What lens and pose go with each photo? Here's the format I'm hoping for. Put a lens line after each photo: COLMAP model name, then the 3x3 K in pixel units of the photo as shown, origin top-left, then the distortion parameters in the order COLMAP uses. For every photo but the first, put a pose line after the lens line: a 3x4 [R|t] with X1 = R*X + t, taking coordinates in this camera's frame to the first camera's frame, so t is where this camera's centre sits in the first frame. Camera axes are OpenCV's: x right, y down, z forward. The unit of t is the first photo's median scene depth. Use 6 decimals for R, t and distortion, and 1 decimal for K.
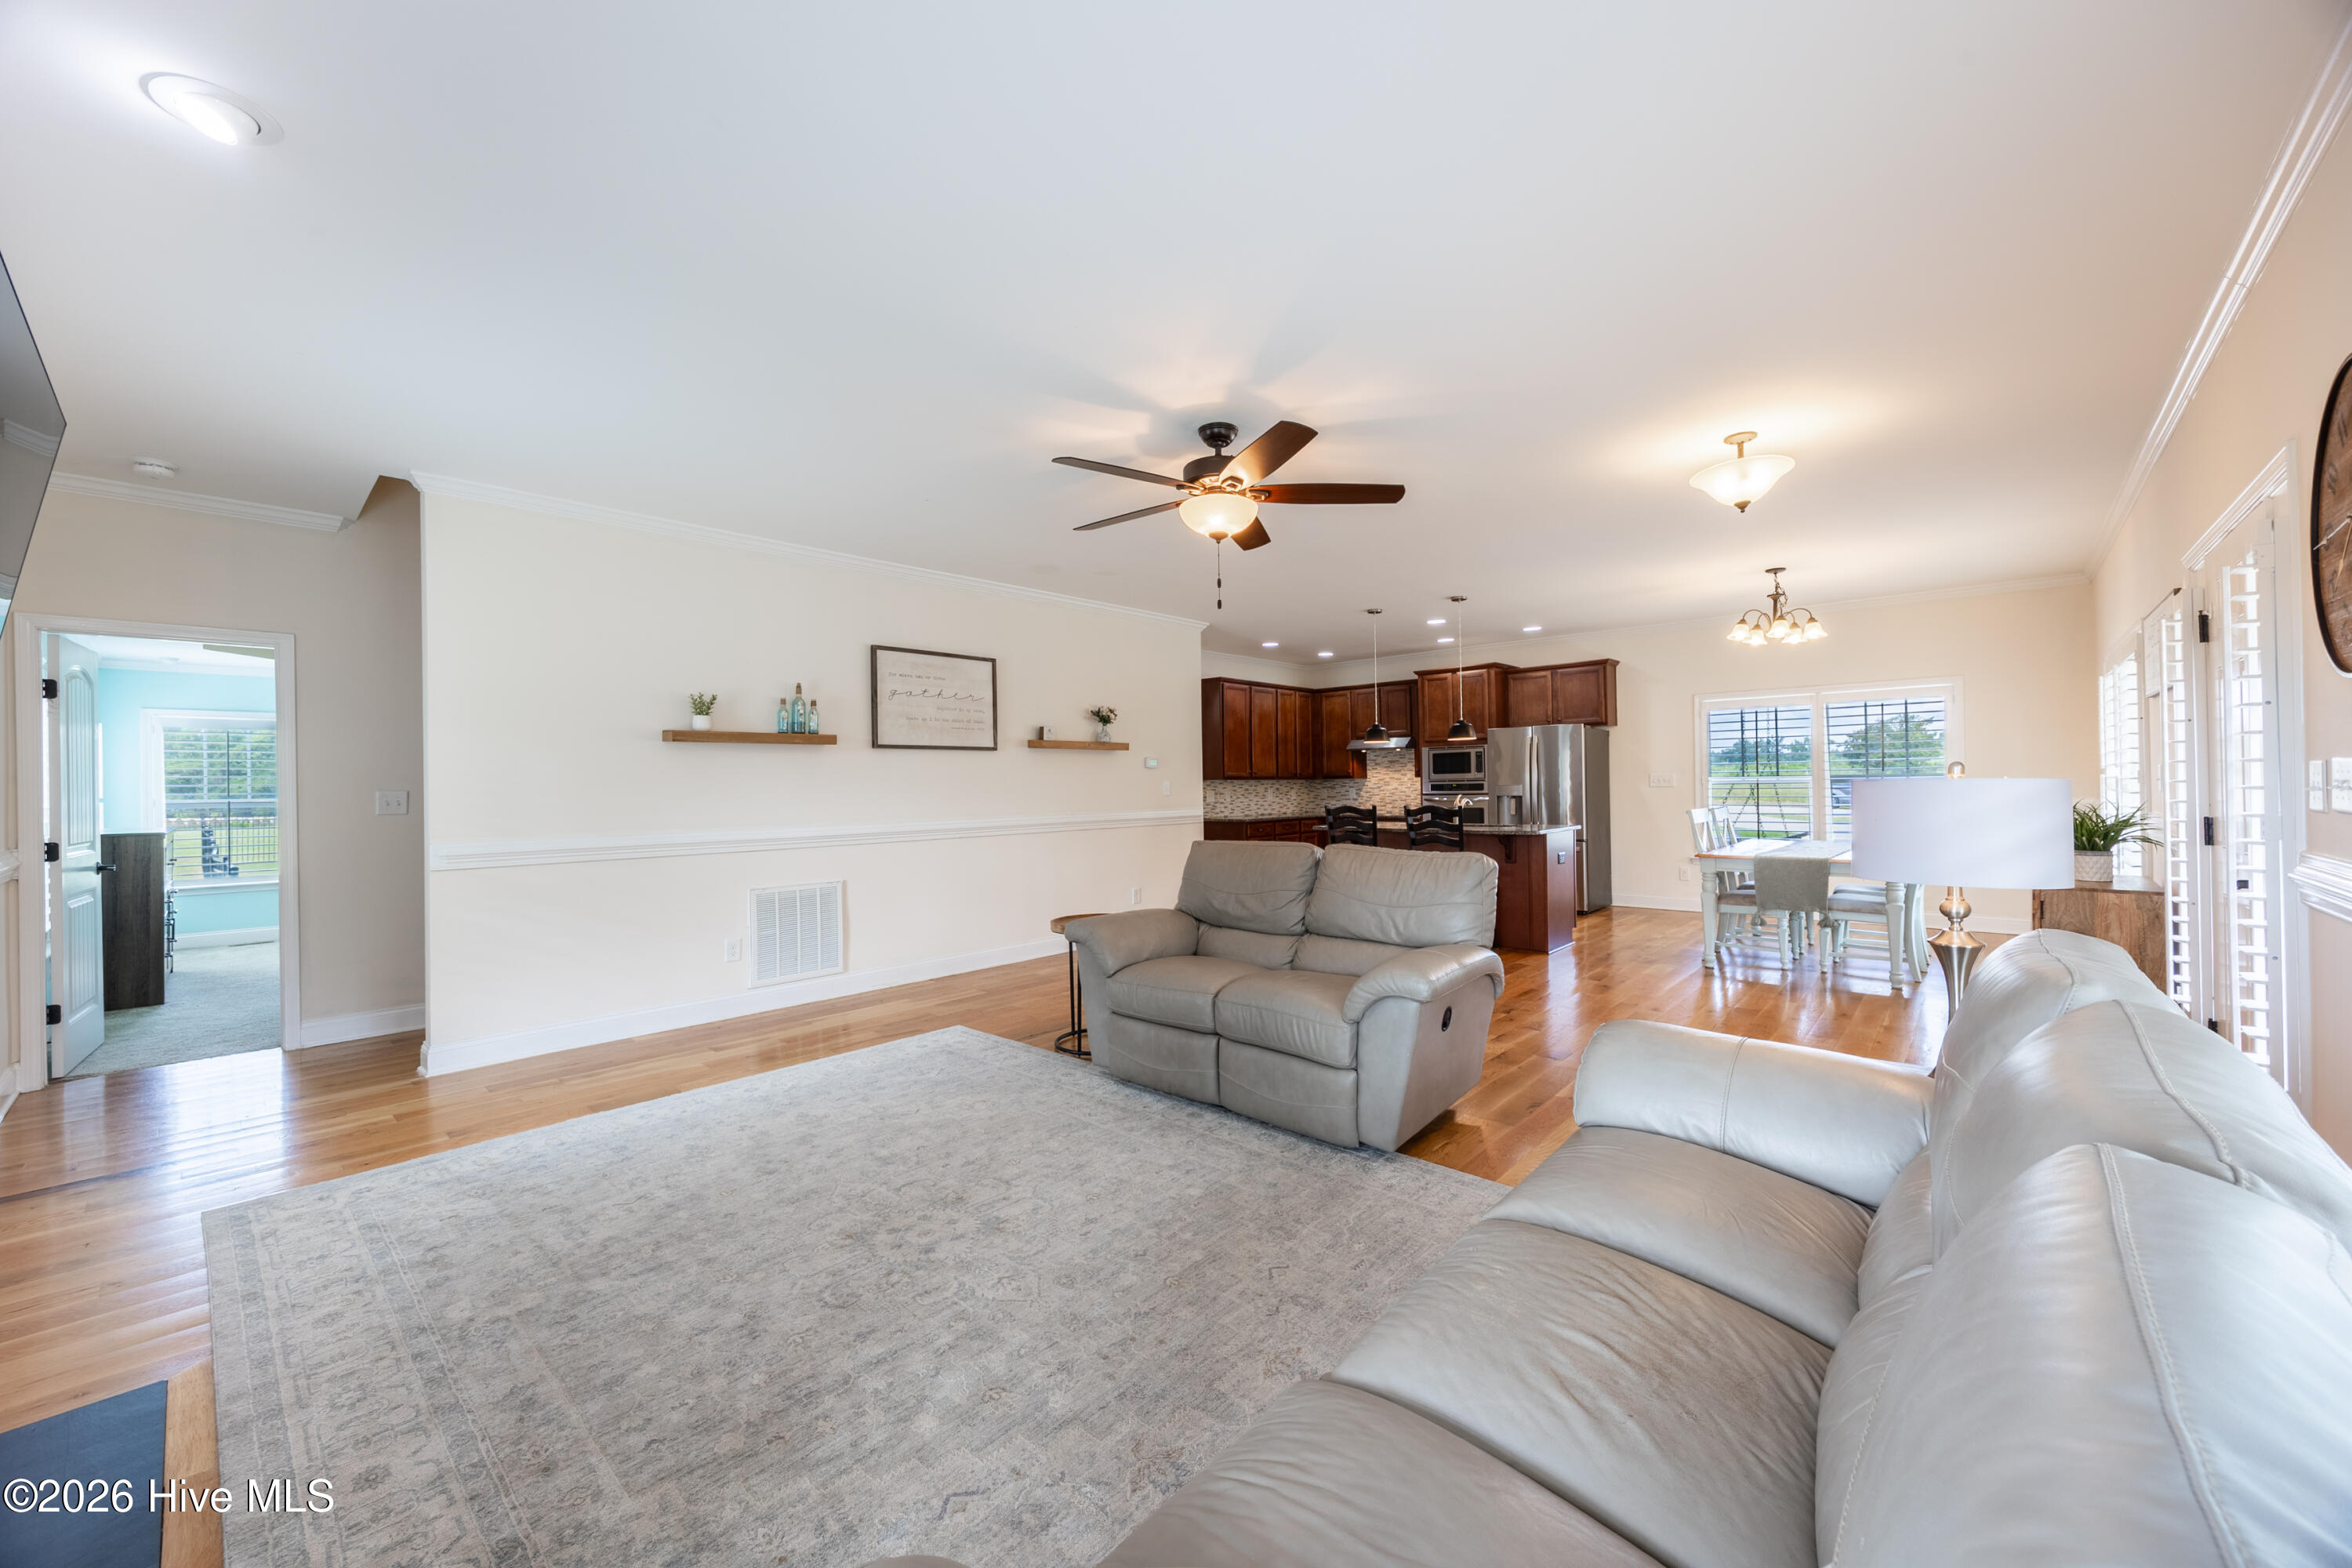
lens RADIAL K [[890.6, 0, 1176.0], [0, 890.6, 784.0], [0, 0, 1]] dist [-0.000063, -0.000031]
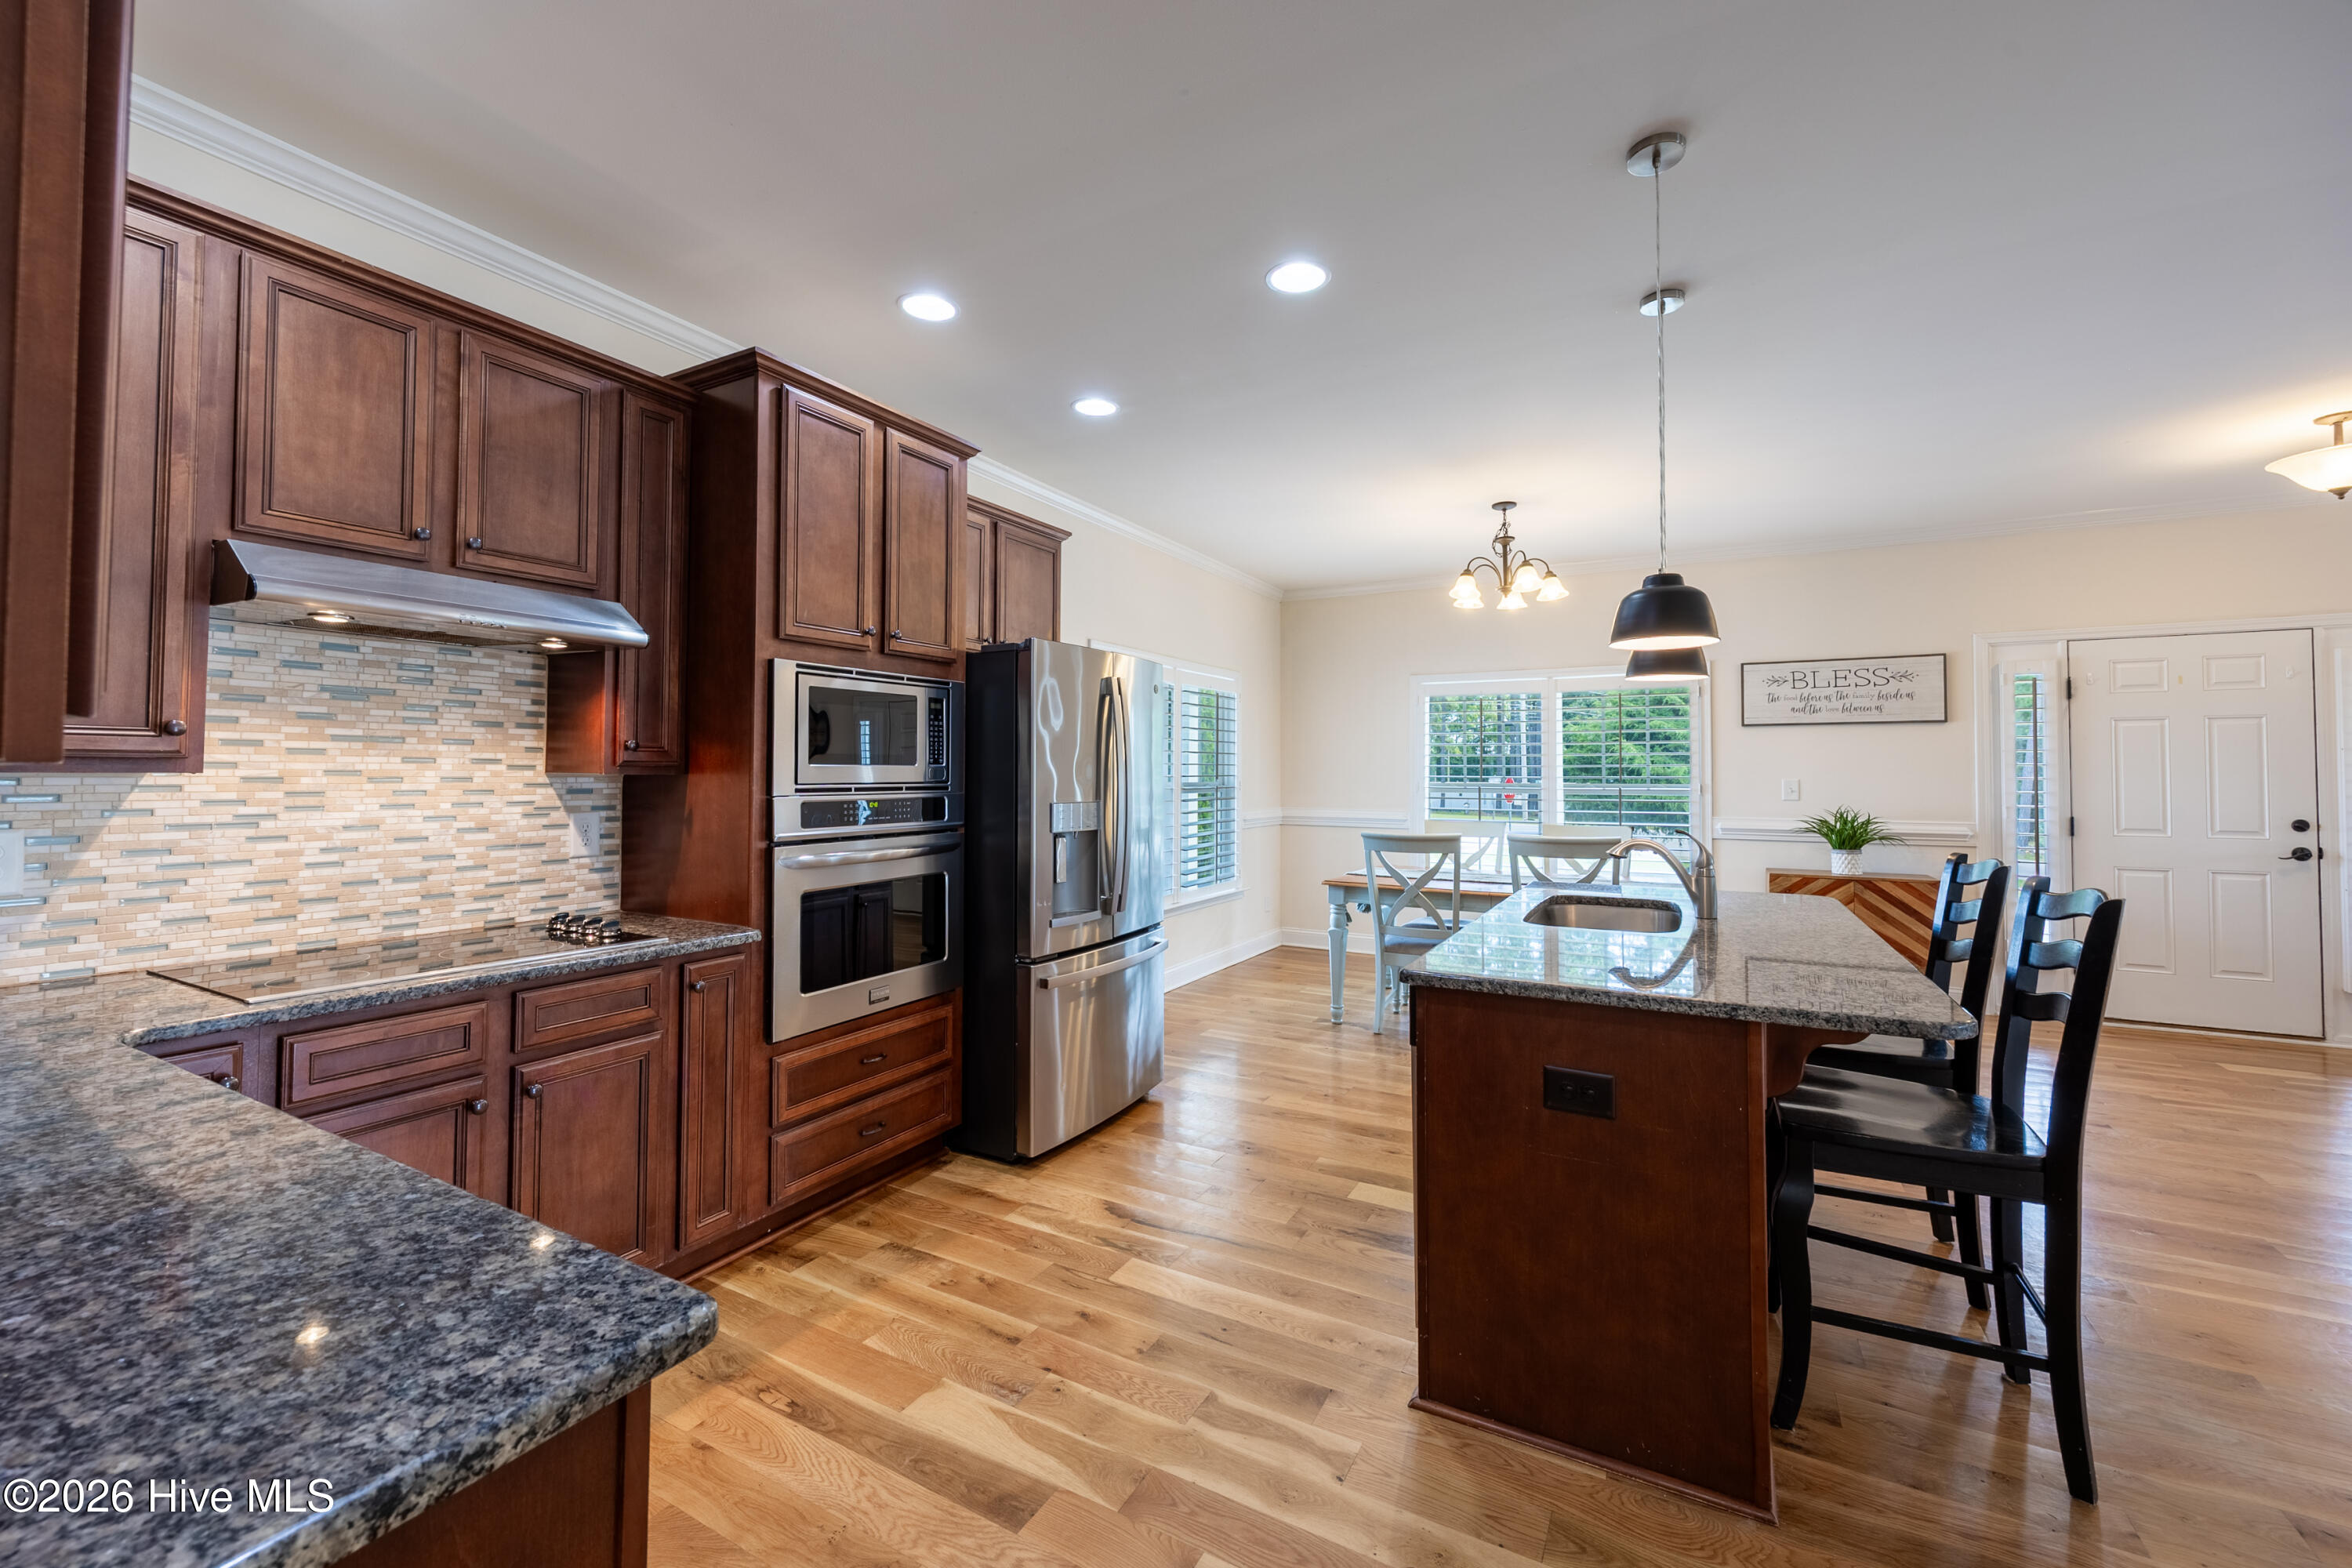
lens RADIAL K [[940.4, 0, 1172.7], [0, 940.4, 757.1], [0, 0, 1]] dist [-0.000026, -0.000007]
pose [[-0.225593, 0.036913, 0.973522, -0.020123], [0.001360, 0.999293, -0.037575, -0.005284], [-0.974221, -0.007152, -0.225484, 2.123403]]
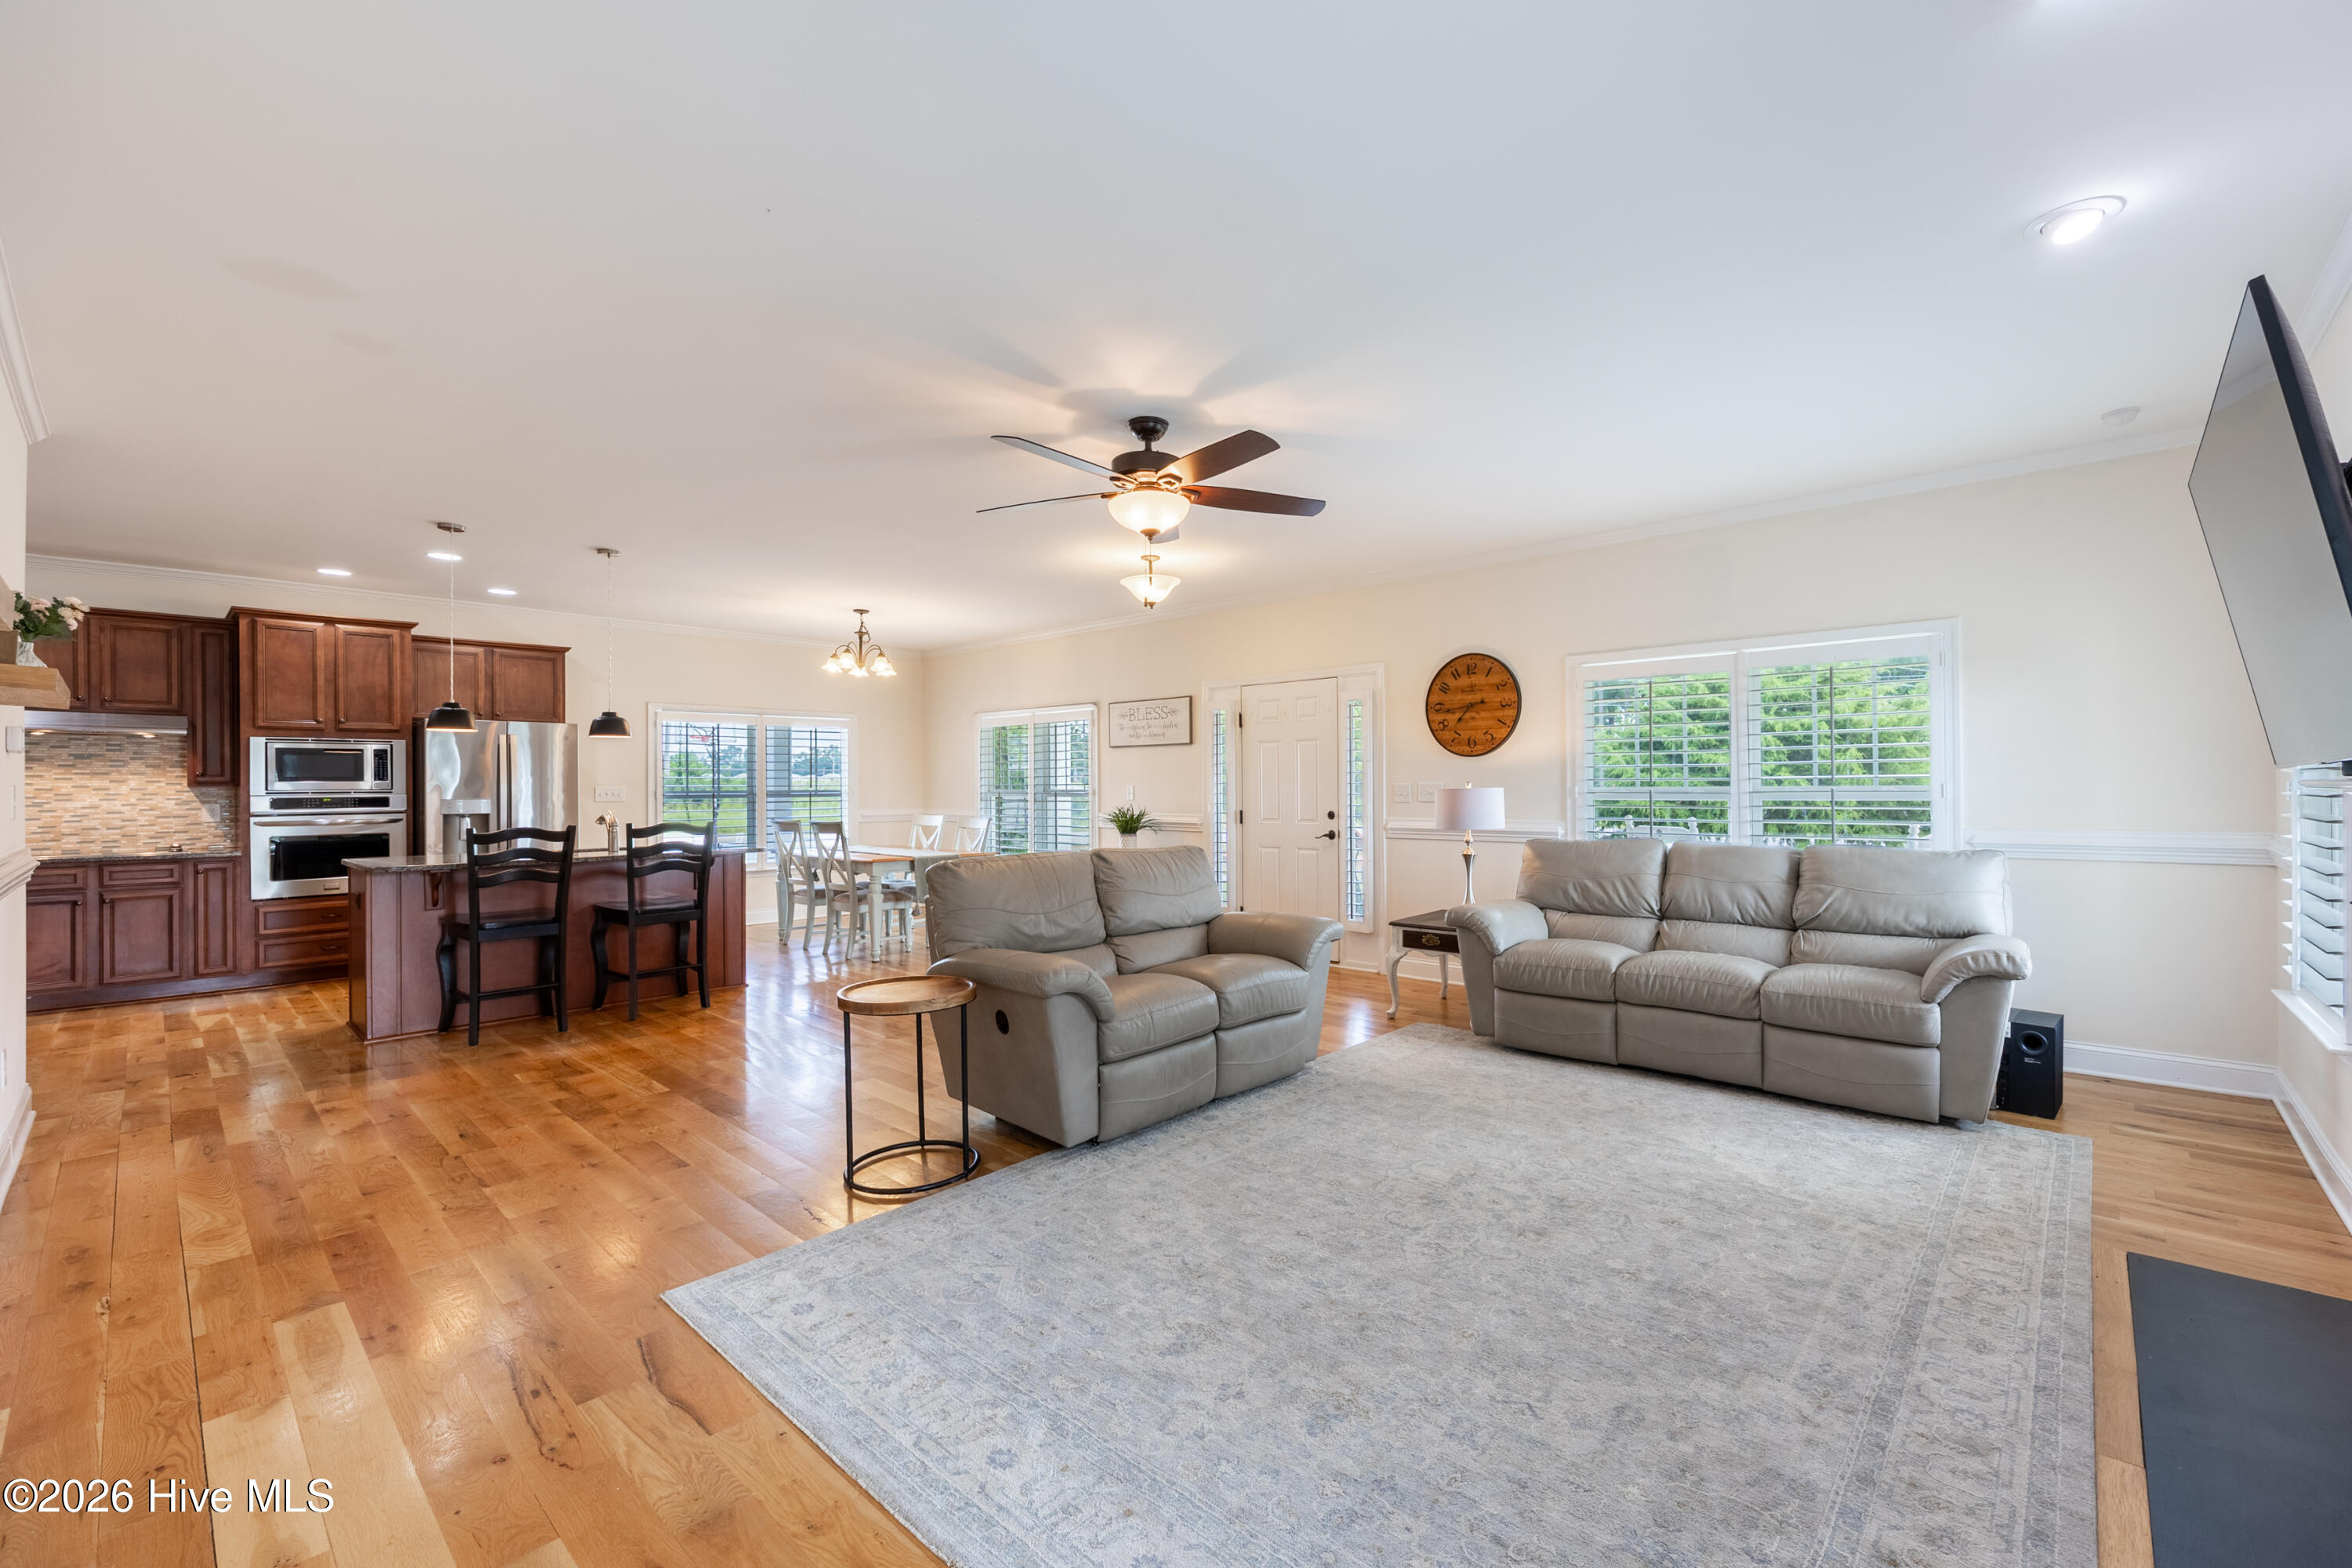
lens RADIAL K [[958.6, 0, 1251.7], [0, 958.6, 789.1], [0, 0, 1]] dist [-0.001067, -0.000244]
pose [[-0.022798, 0.013957, 0.999643, -0.843176], [0.004393, 0.999894, -0.013861, 0.013287], [-0.999730, 0.004076, -0.022857, 0.774258]]
